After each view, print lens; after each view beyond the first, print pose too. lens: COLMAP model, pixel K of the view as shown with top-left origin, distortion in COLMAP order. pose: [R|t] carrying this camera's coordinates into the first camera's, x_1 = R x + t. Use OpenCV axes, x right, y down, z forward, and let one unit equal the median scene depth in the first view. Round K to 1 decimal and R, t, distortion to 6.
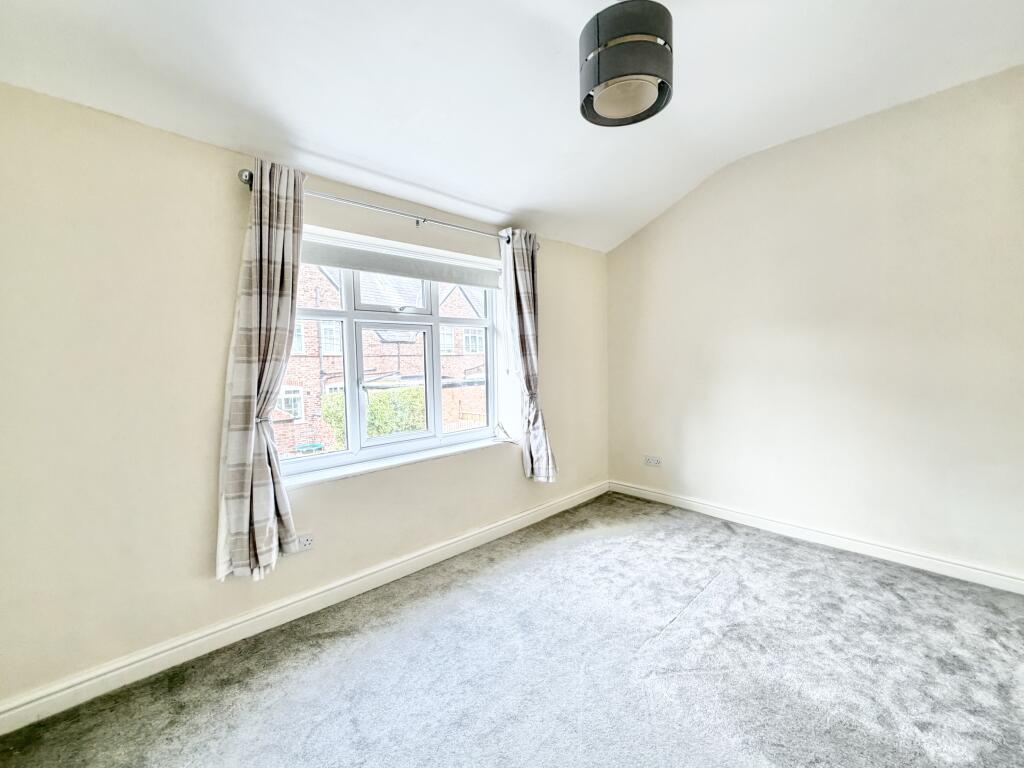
lens RADIAL K [[413.6, 0, 503.7], [0, 413.6, 381.5], [0, 0, 1]] dist [-0.000874, 0.000314]
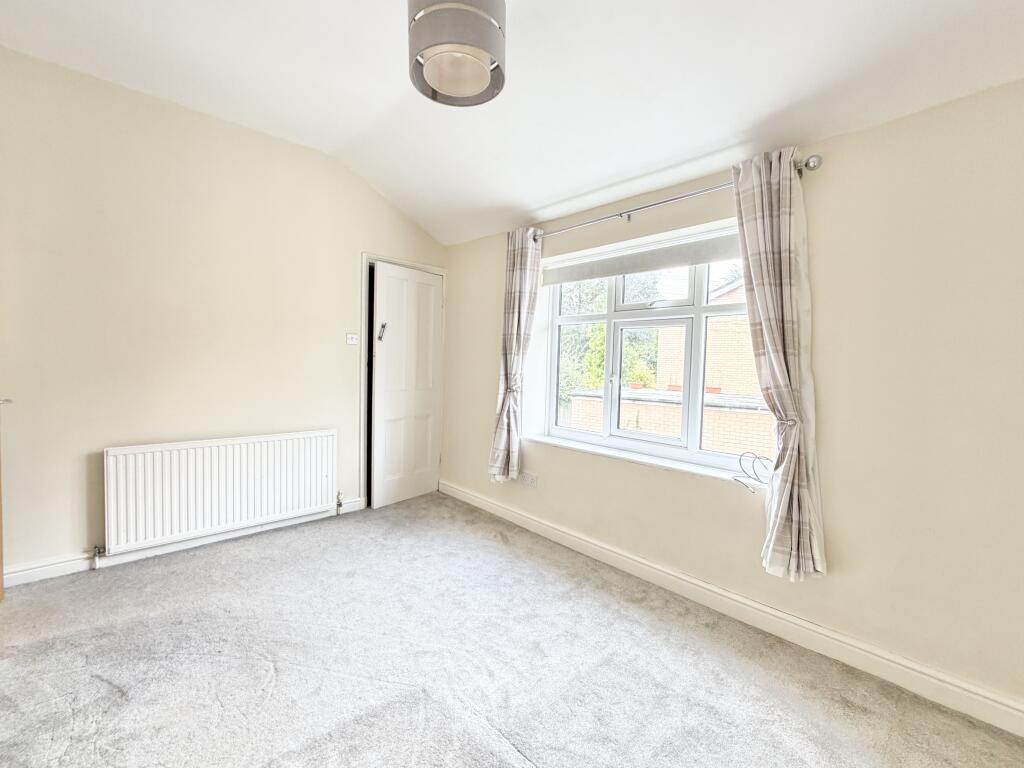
lens RADIAL K [[413.6, 0, 509.6], [0, 413.6, 377.8], [0, 0, 1]] dist [-0.000874, 0.000314]
pose [[0.031388, 0.069985, -0.997054, 0.750974], [-0.069174, 0.995306, 0.067684, -0.049434], [0.997111, 0.066846, 0.036082, 0.675974]]
